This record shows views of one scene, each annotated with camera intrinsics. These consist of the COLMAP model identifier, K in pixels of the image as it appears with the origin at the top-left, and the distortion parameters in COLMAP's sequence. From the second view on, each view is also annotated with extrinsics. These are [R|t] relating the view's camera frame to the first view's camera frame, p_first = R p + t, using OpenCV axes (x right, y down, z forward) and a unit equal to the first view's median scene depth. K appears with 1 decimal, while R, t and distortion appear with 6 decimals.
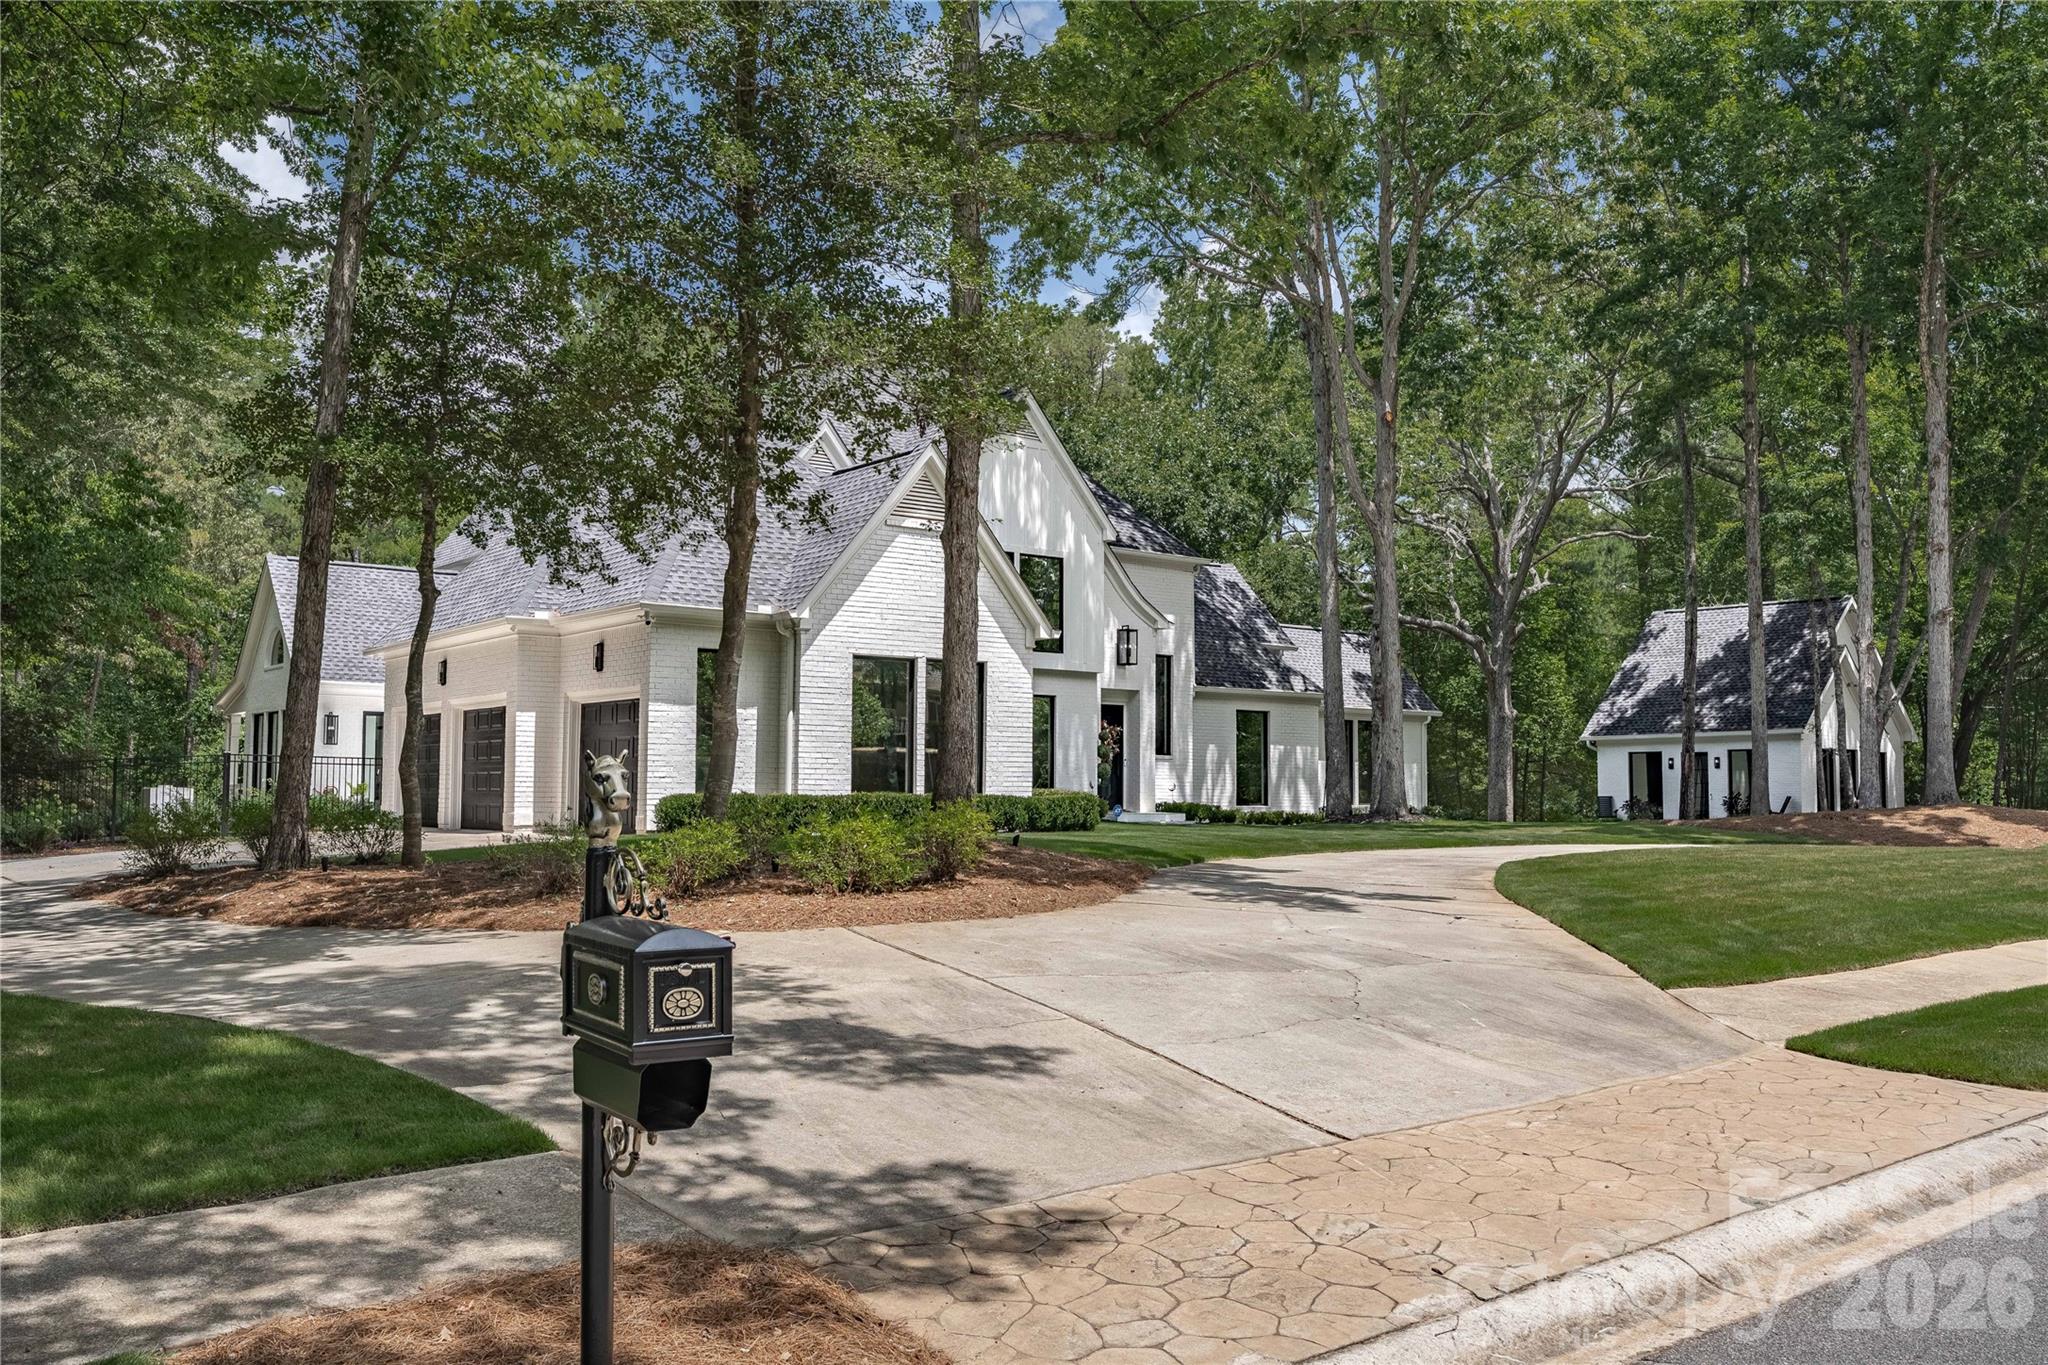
lens RADIAL K [[1596.9, 0, 1024.0], [0, 1596.9, 682.5], [0, 0, 1]] dist [0.015617, 0.004655]
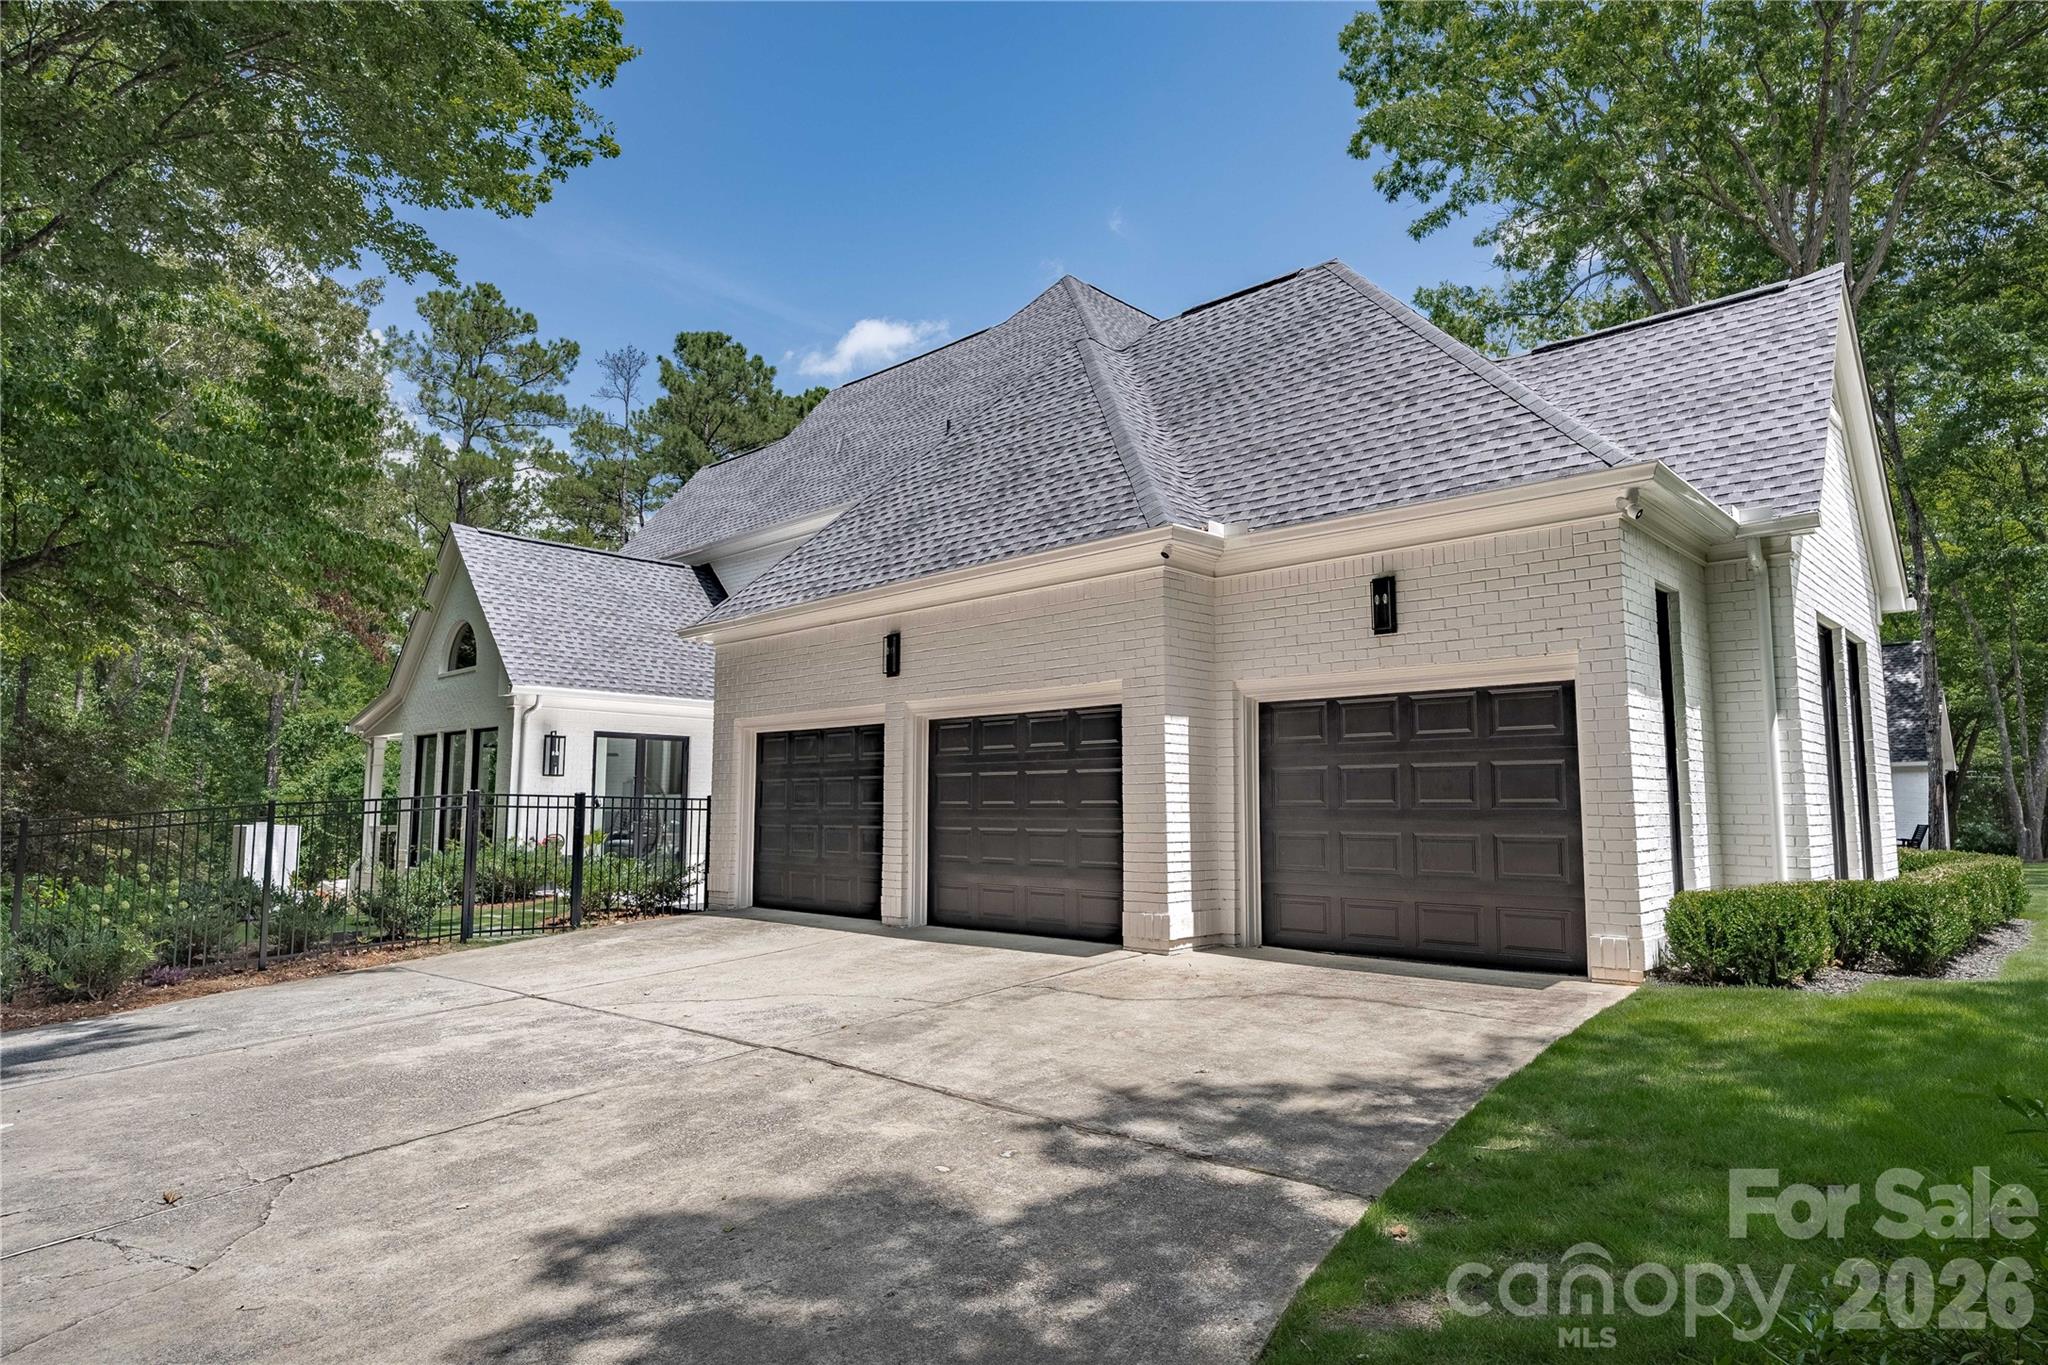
lens RADIAL K [[967.2, 0, 1047.2], [0, 967.2, 683.7], [0, 0, 1]] dist [-0.034743, 0.000907]
pose [[0.972399, 0.017026, 0.232702, -0.283327], [-0.005076, 0.998642, -0.051857, 0.016466], [-0.233269, 0.049245, 0.971165, 0.469341]]
